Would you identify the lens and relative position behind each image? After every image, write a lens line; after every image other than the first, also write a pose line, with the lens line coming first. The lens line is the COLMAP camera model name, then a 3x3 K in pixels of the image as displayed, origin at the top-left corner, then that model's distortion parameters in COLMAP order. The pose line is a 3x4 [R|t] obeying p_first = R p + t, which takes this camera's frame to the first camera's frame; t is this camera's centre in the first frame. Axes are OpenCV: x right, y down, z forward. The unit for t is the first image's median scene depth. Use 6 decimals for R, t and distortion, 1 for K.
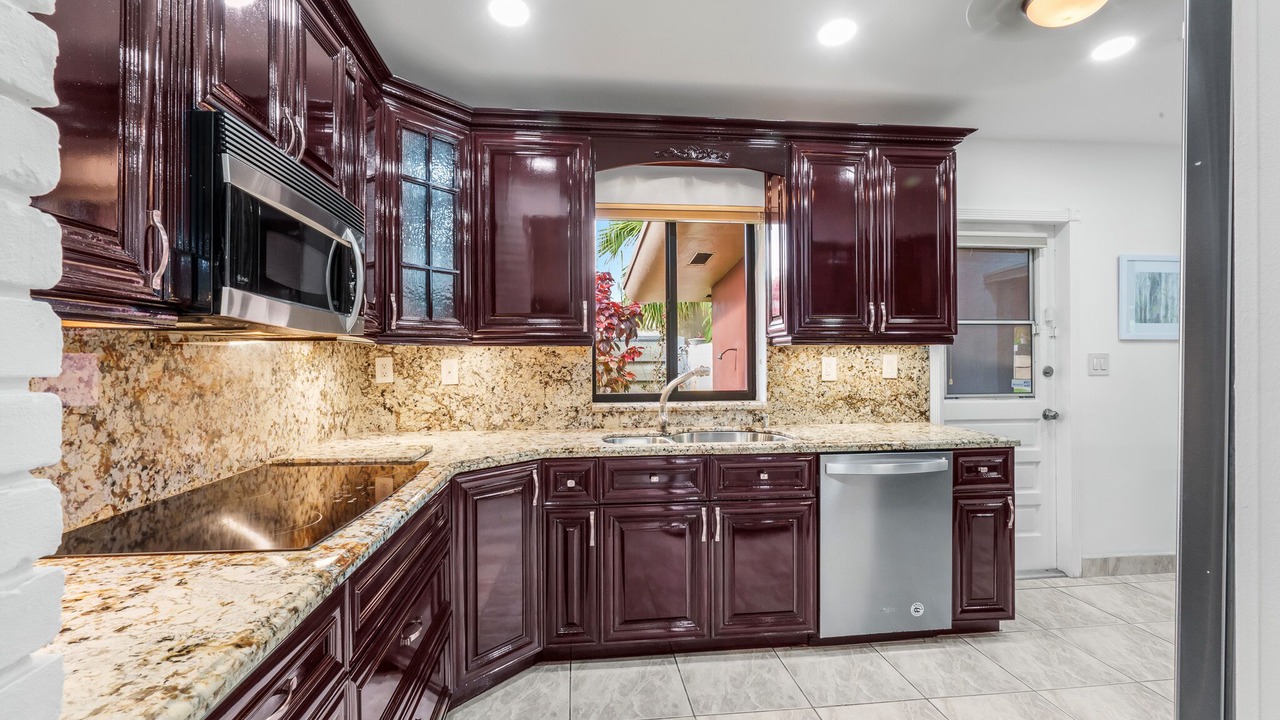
lens RADIAL K [[575.3, 0, 640.0], [0, 575.3, 360.0], [0, 0, 1]] dist [-0.011932, 0.006920]
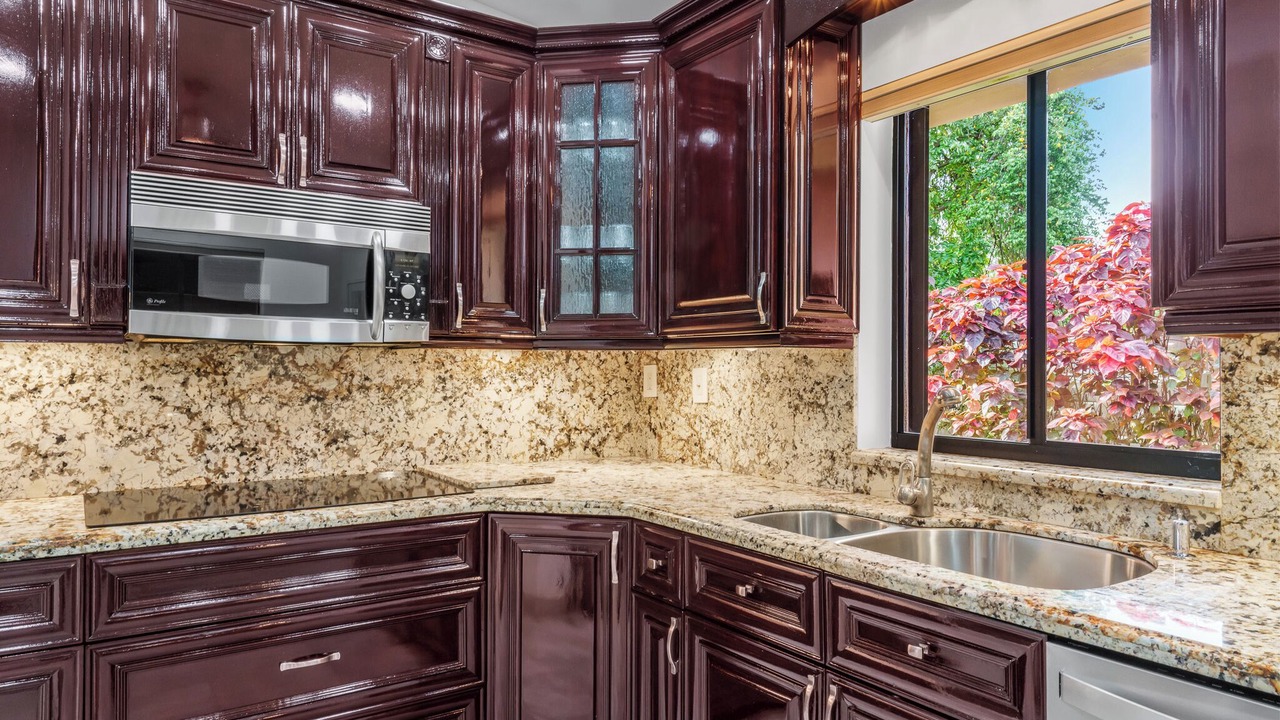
lens RADIAL K [[821.7, 0, 640.0], [0, 821.7, 360.0], [0, 0, 1]] dist [0.007145, 0.000364]
pose [[0.469627, -0.001733, -0.882863, 0.551245], [-0.005929, 0.999969, -0.005116, -0.005754], [0.882845, 0.007637, 0.469602, 0.450196]]
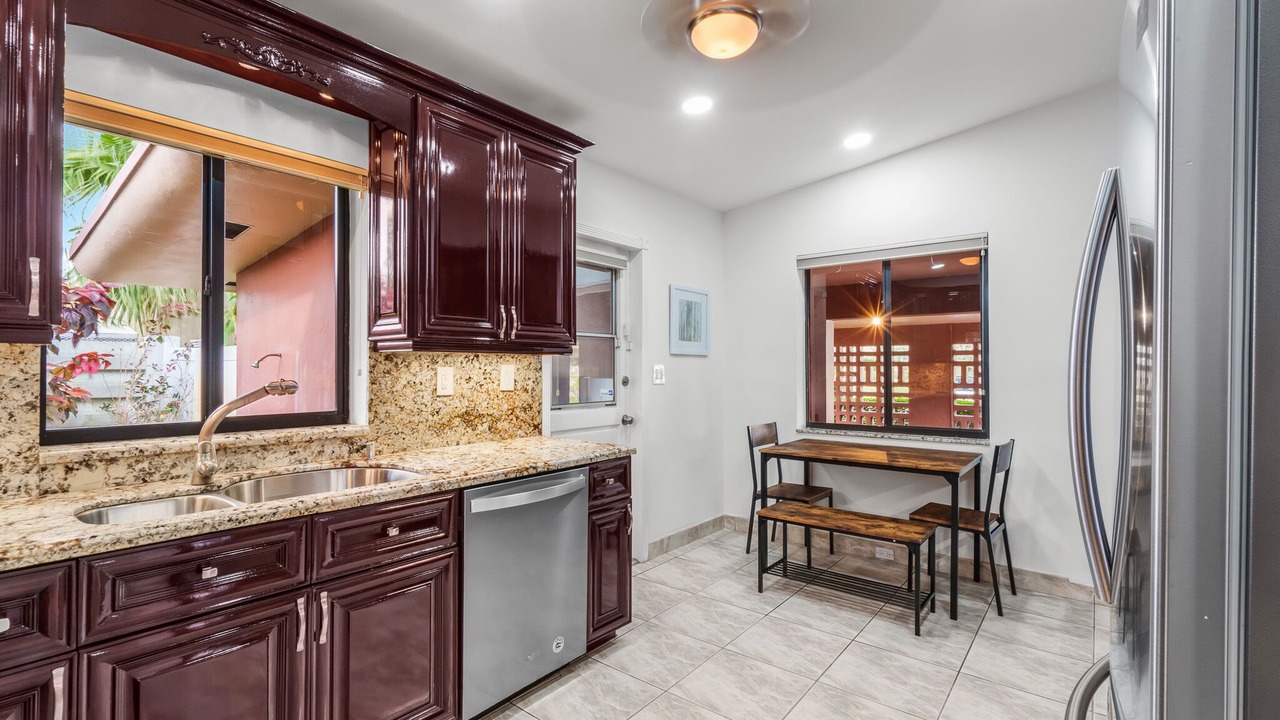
lens RADIAL K [[575.3, 0, 640.0], [0, 575.3, 360.0], [0, 0, 1]] dist [-0.011932, 0.006920]
pose [[0.710642, 0.015149, 0.703391, -0.063605], [-0.005011, 0.999852, -0.016472, -0.003048], [-0.703536, 0.008181, 0.710612, 0.222658]]
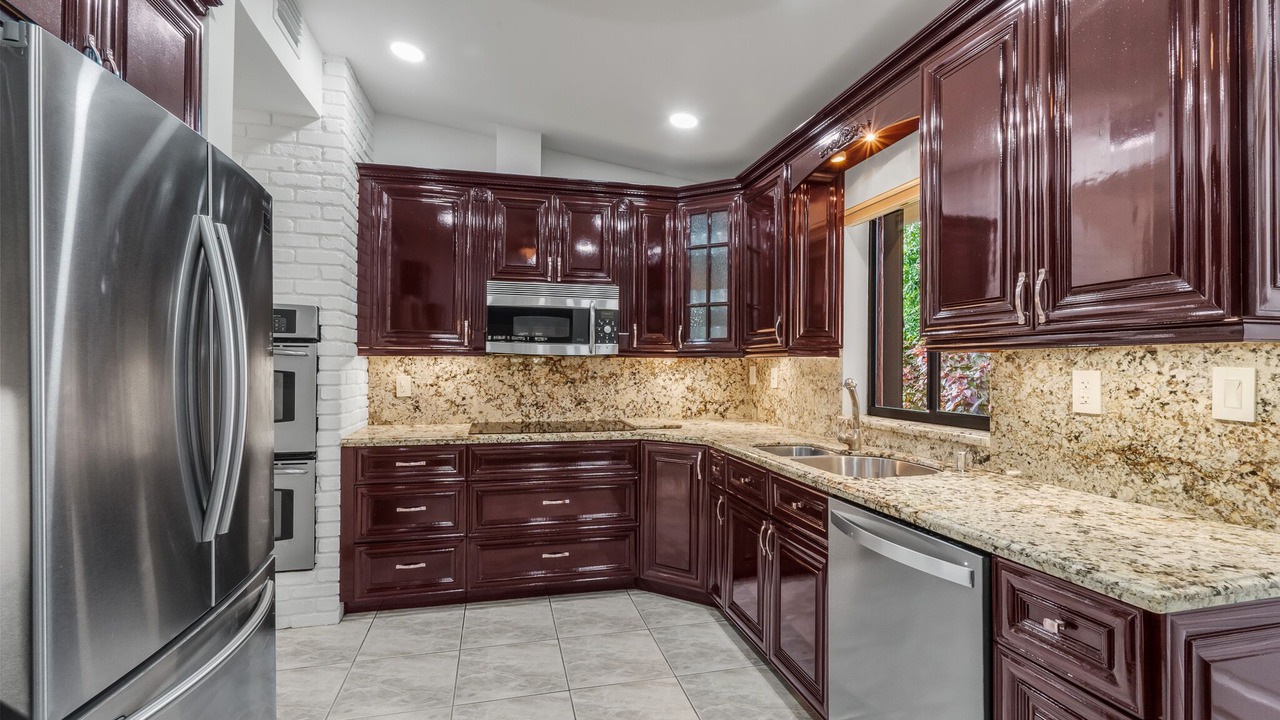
lens RADIAL K [[575.3, 0, 640.0], [0, 575.3, 360.0], [0, 0, 1]] dist [-0.011932, 0.006920]
pose [[0.129260, -0.004854, -0.991599, 0.885223], [-0.006303, 0.999964, -0.005717, -0.009760], [0.991591, 0.006989, 0.129225, 0.550185]]
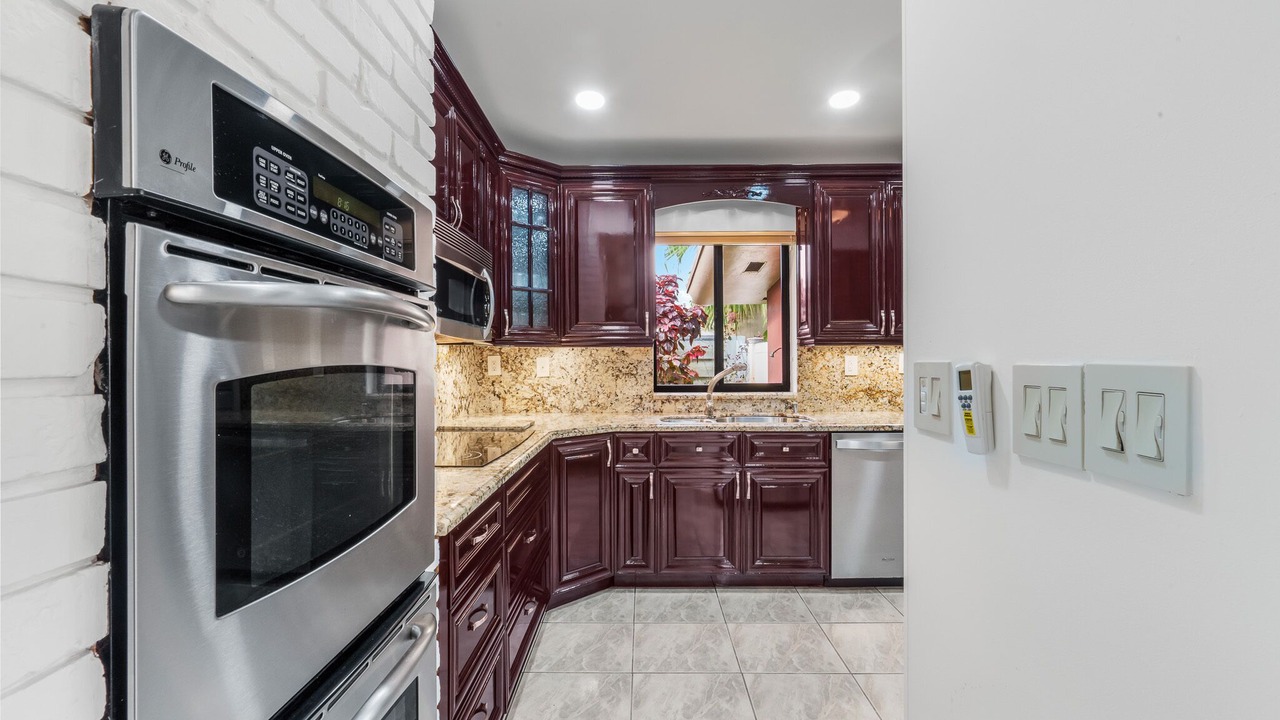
lens RADIAL K [[575.3, 0, 640.0], [0, 575.3, 360.0], [0, 0, 1]] dist [-0.011932, 0.006920]
pose [[0.992786, 0.001005, -0.119897, 0.039836], [-0.000428, 0.999988, 0.004844, -0.001546], [0.119901, -0.004758, 0.992774, -0.256031]]
